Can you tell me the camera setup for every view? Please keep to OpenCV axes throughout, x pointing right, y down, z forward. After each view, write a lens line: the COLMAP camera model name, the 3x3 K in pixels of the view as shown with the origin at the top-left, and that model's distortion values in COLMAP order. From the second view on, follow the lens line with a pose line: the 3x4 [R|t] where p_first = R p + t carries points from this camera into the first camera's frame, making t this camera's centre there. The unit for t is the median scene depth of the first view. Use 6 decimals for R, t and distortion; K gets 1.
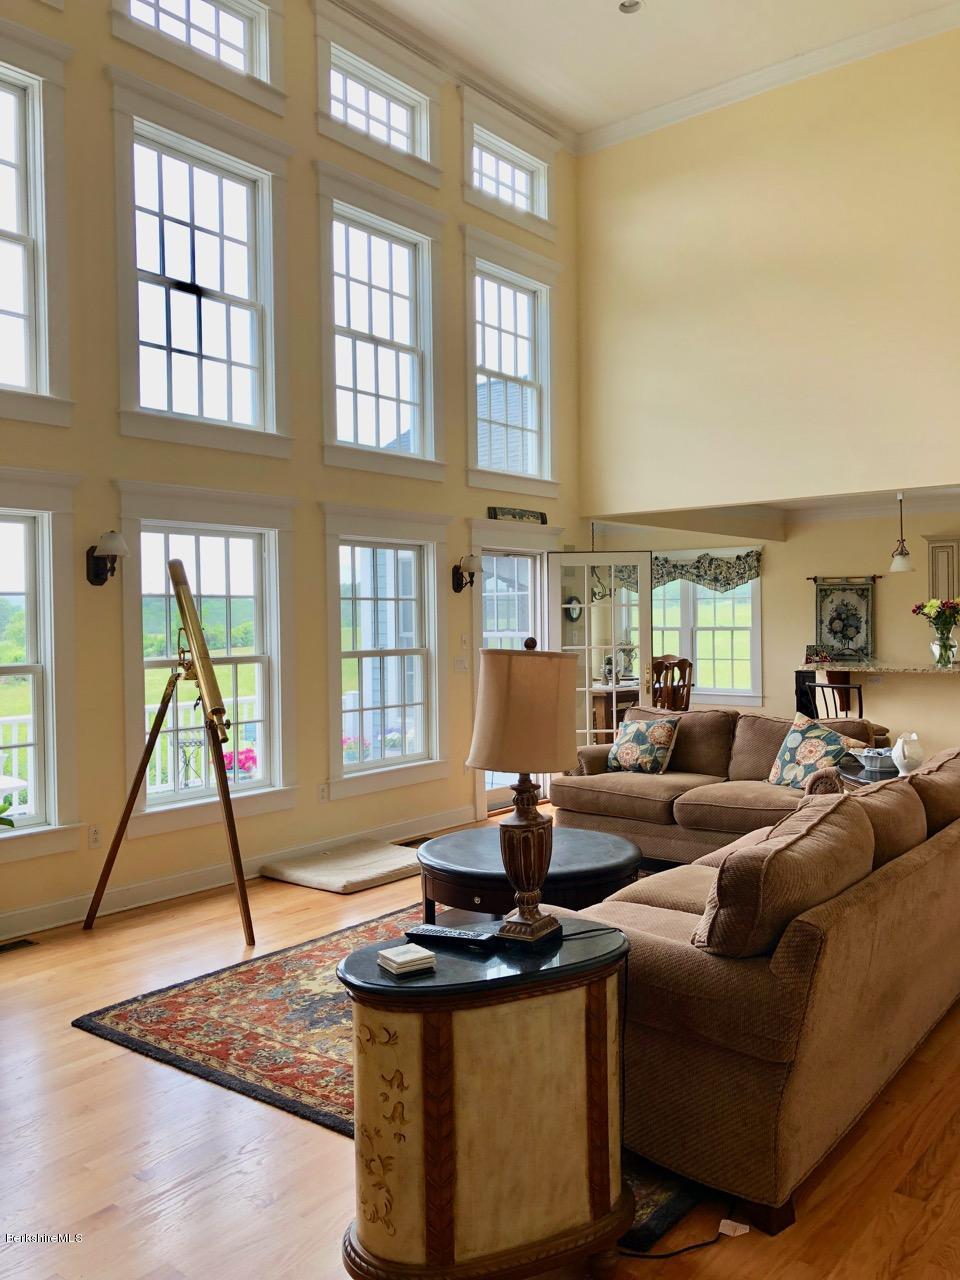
lens RADIAL K [[1065.2, 0, 478.4], [0, 1065.2, 637.6], [0, 0, 1]] dist [0.028131, -0.025294]
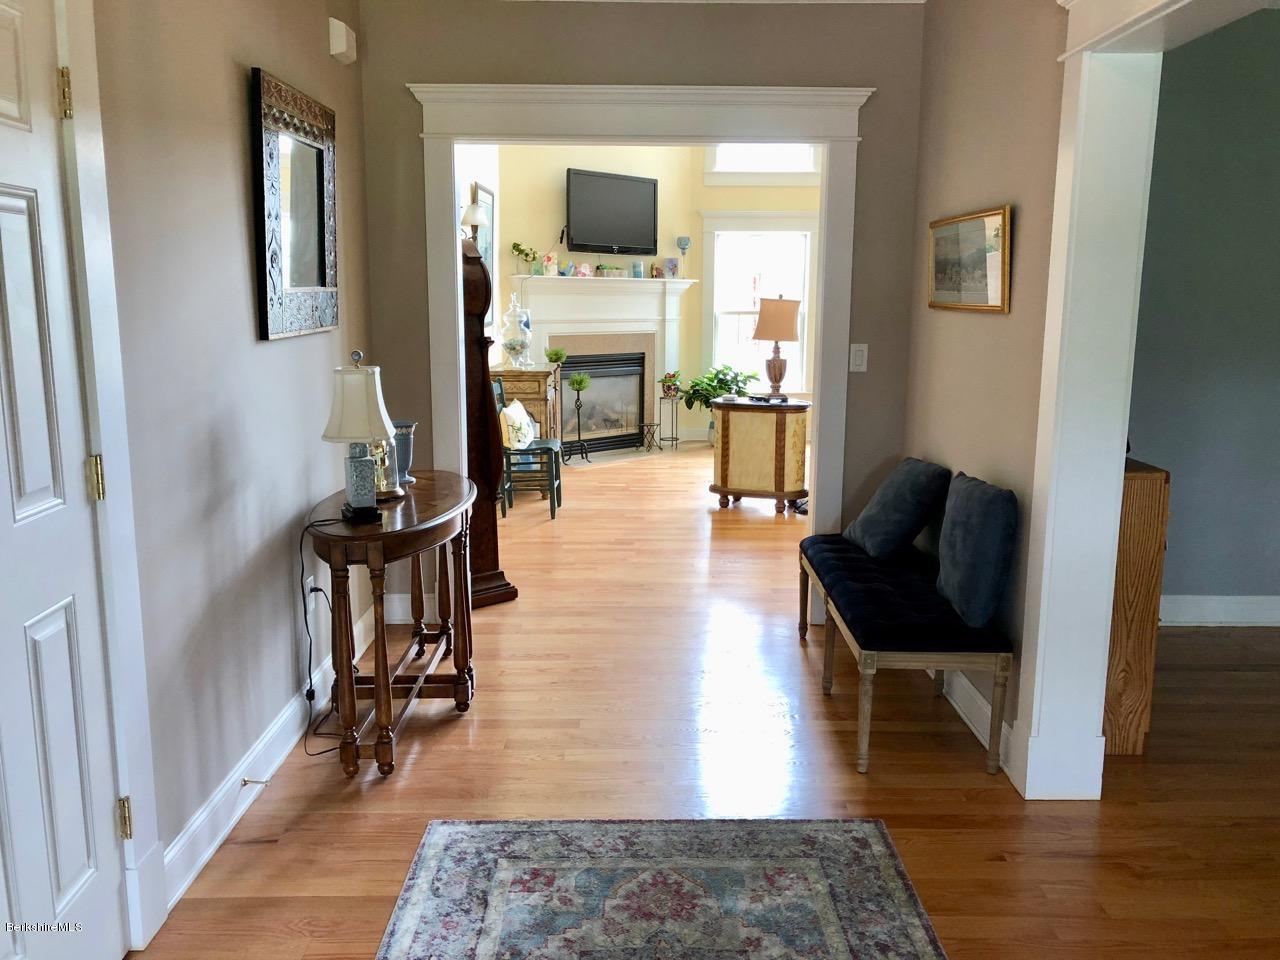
lens RADIAL K [[1065.2, 0, 639.8], [0, 1065.2, 479.7], [0, 0, 1]] dist [0.028131, -0.025294]
pose [[0.633163, 0.143147, -0.760667, 0.638543], [-0.020190, 0.985470, 0.168646, 0.004698], [0.773755, -0.091422, 0.626853, -0.348088]]
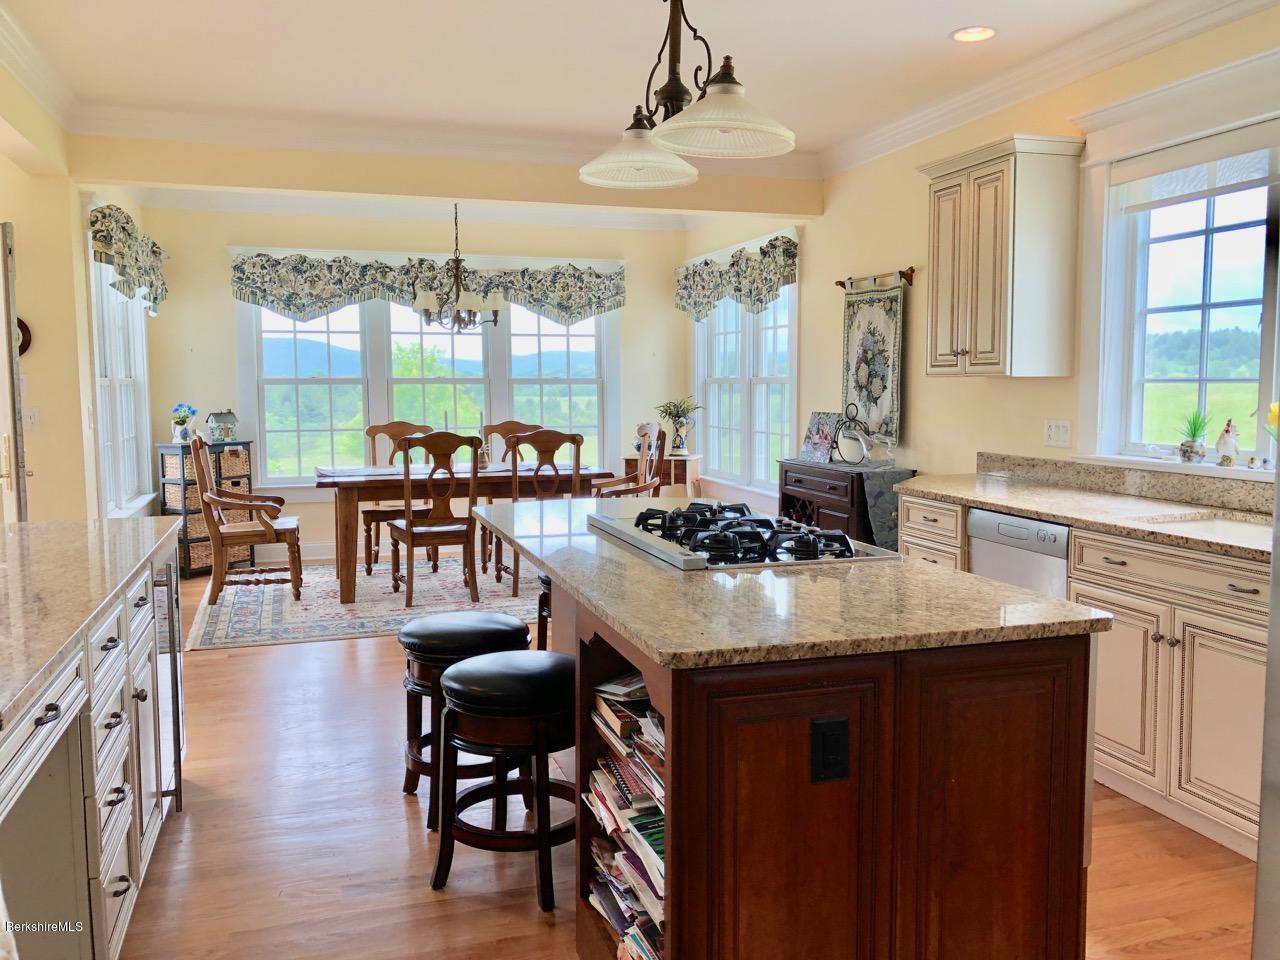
lens RADIAL K [[1065.2, 0, 640.8], [0, 1065.2, 478.9], [0, 0, 1]] dist [0.028131, -0.025294]
pose [[0.839177, 0.059996, -0.540539, 0.776856], [-0.016808, 0.996283, 0.084486, -0.004030], [0.543599, -0.061814, 0.837066, 0.769927]]
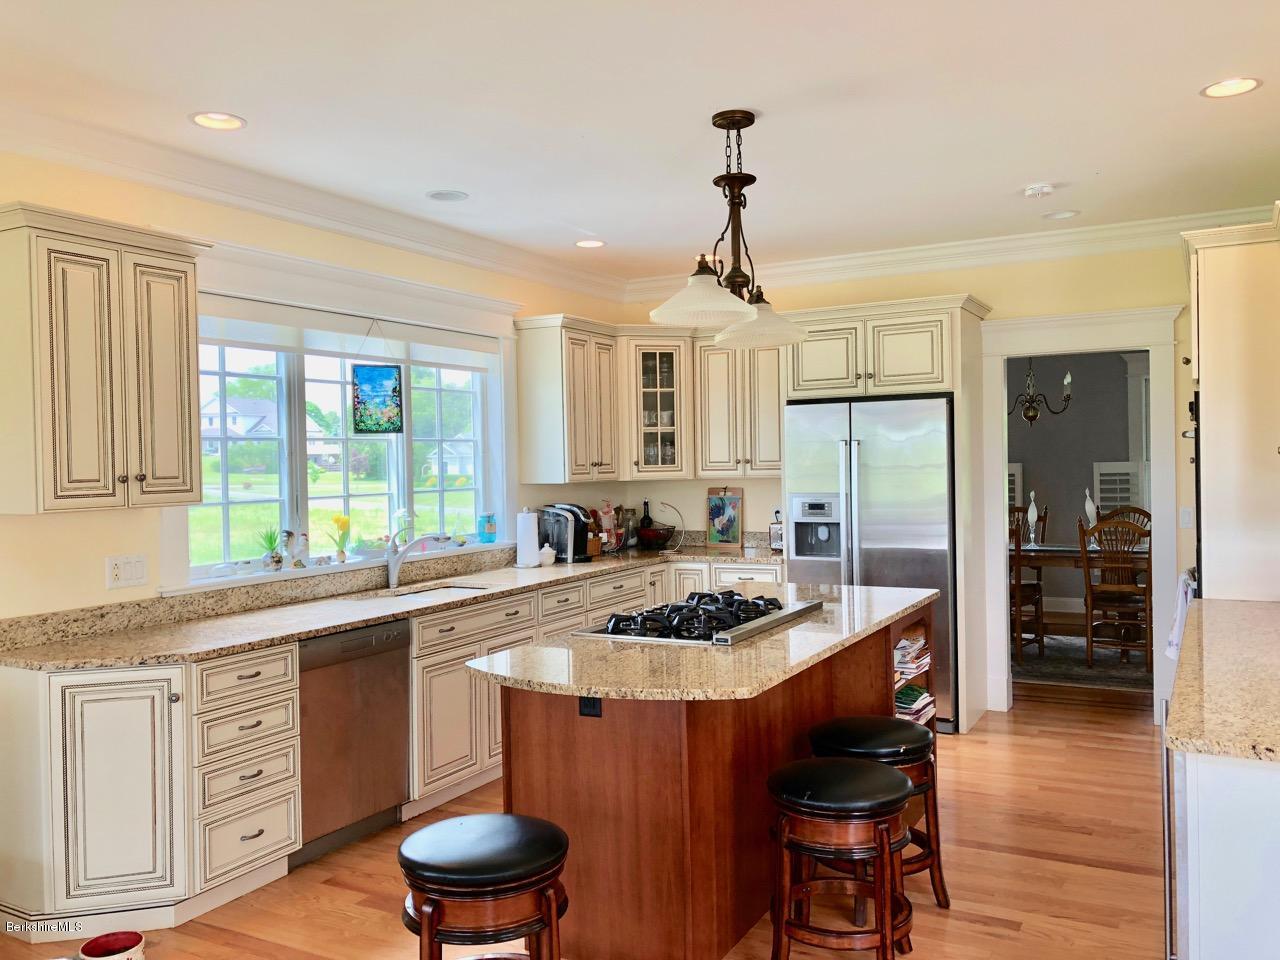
lens RADIAL K [[1065.2, 0, 643.6], [0, 1065.2, 477.6], [0, 0, 1]] dist [0.028131, -0.025294]
pose [[-0.191747, -0.003064, 0.981440, 0.128385], [0.038678, 0.999195, 0.010676, -0.022562], [-0.980682, 0.040007, -0.191474, 1.224233]]
